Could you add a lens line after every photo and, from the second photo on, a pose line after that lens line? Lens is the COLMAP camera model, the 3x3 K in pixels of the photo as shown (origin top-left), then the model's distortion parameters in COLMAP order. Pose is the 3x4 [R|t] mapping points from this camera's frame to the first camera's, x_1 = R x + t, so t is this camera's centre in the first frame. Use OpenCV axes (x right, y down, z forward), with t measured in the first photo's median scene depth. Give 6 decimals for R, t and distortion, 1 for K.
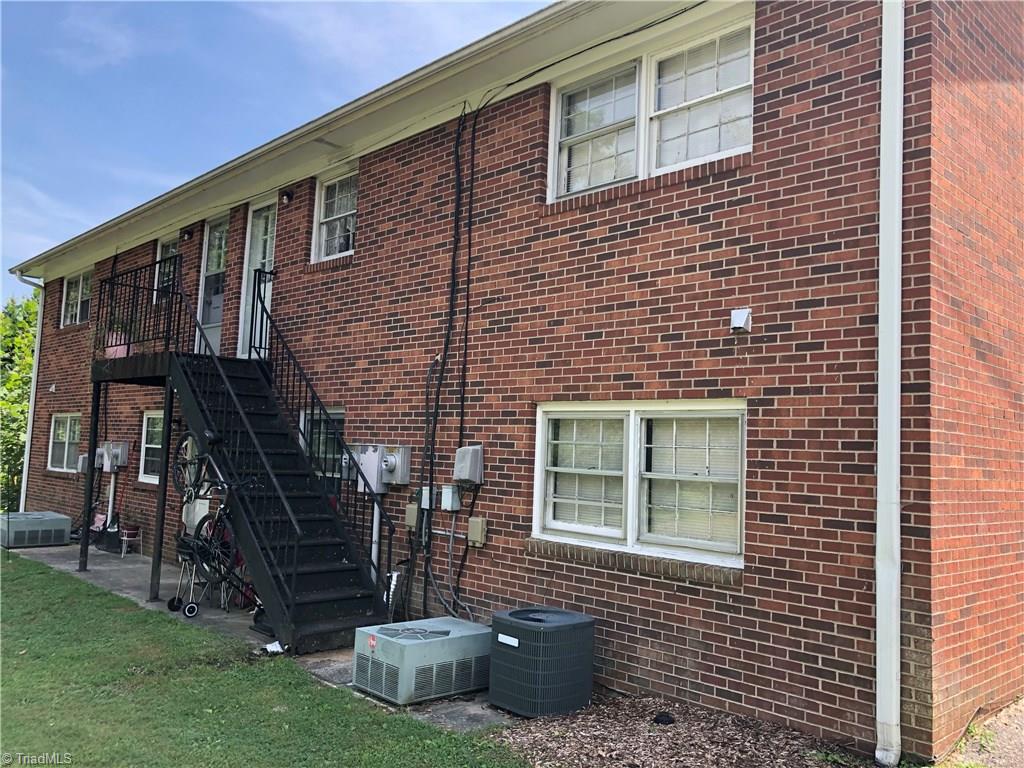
lens RADIAL K [[850.0, 0, 511.4], [0, 850.0, 378.4], [0, 0, 1]] dist [0.012074, 0.011593]
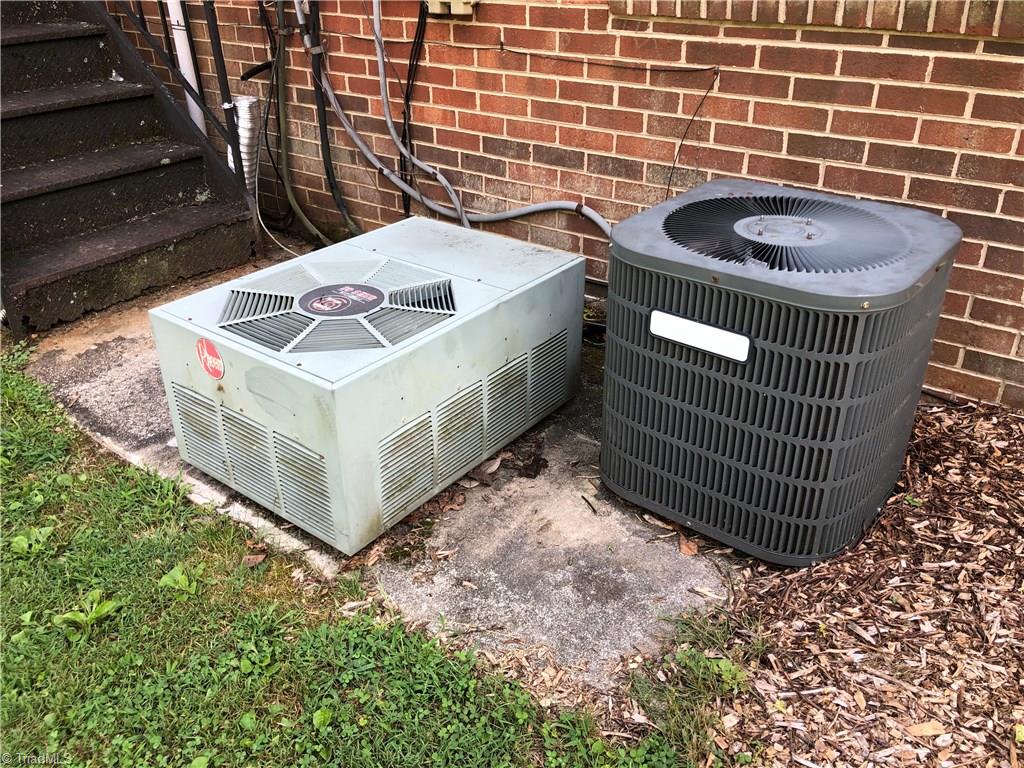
lens RADIAL K [[850.0, 0, 512.8], [0, 850.0, 381.4], [0, 0, 1]] dist [0.012074, 0.011593]
pose [[0.985262, -0.122027, 0.119865, -0.077347], [0.035772, 0.832259, 0.553232, 0.123787], [-0.167268, -0.540791, 0.824358, 0.589607]]
